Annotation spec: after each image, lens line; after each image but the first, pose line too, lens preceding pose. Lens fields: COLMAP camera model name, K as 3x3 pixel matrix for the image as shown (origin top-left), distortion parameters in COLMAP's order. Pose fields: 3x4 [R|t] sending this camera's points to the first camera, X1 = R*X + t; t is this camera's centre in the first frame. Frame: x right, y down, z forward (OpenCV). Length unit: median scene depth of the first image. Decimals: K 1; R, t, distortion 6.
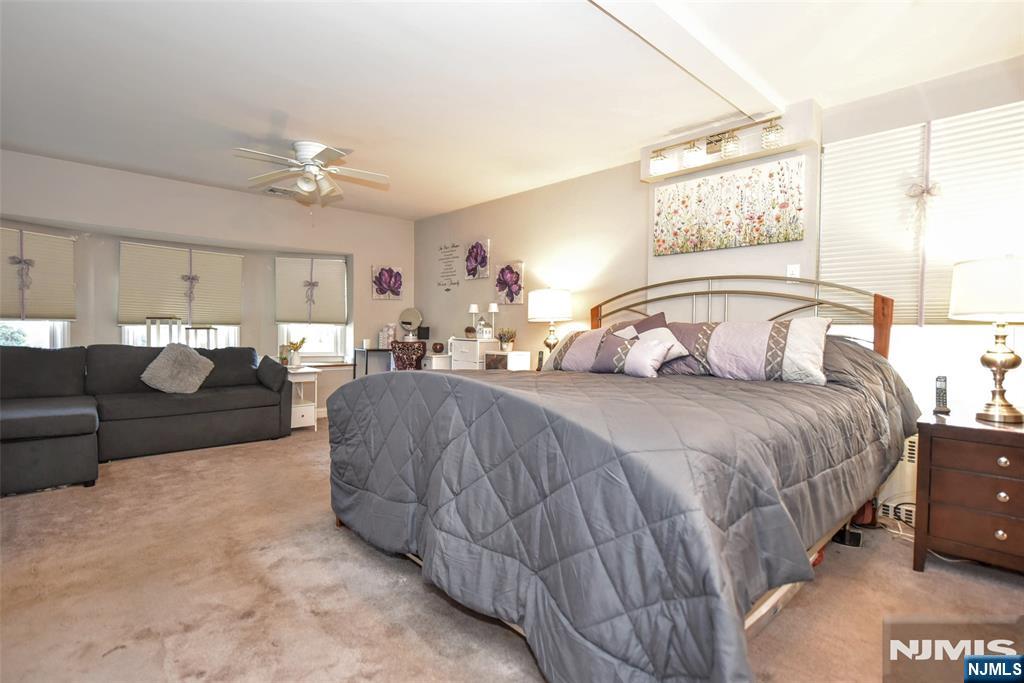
lens RADIAL K [[515.1, 0, 524.2], [0, 515.1, 339.4], [0, 0, 1]] dist [-0.002789, -0.000789]
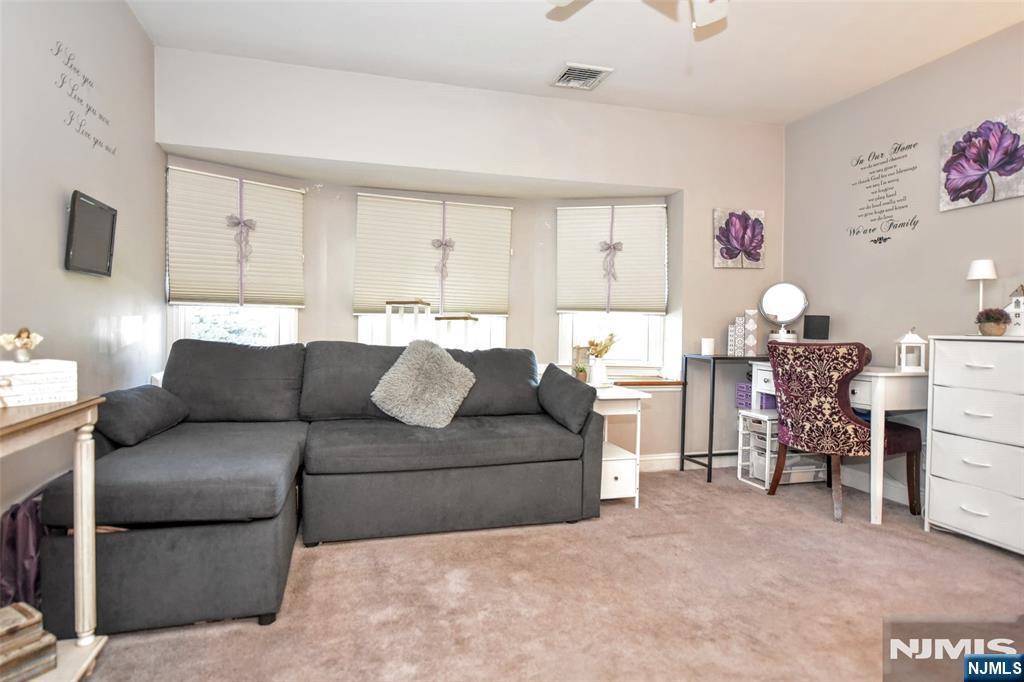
lens RADIAL K [[626.4, 0, 510.7], [0, 626.4, 320.1], [0, 0, 1]] dist [0.000714, -0.000191]
pose [[0.893451, -0.006319, -0.449116, -0.218923], [-0.010326, 0.999348, -0.034602, 0.006531], [0.449041, 0.035553, 0.892803, 0.336840]]
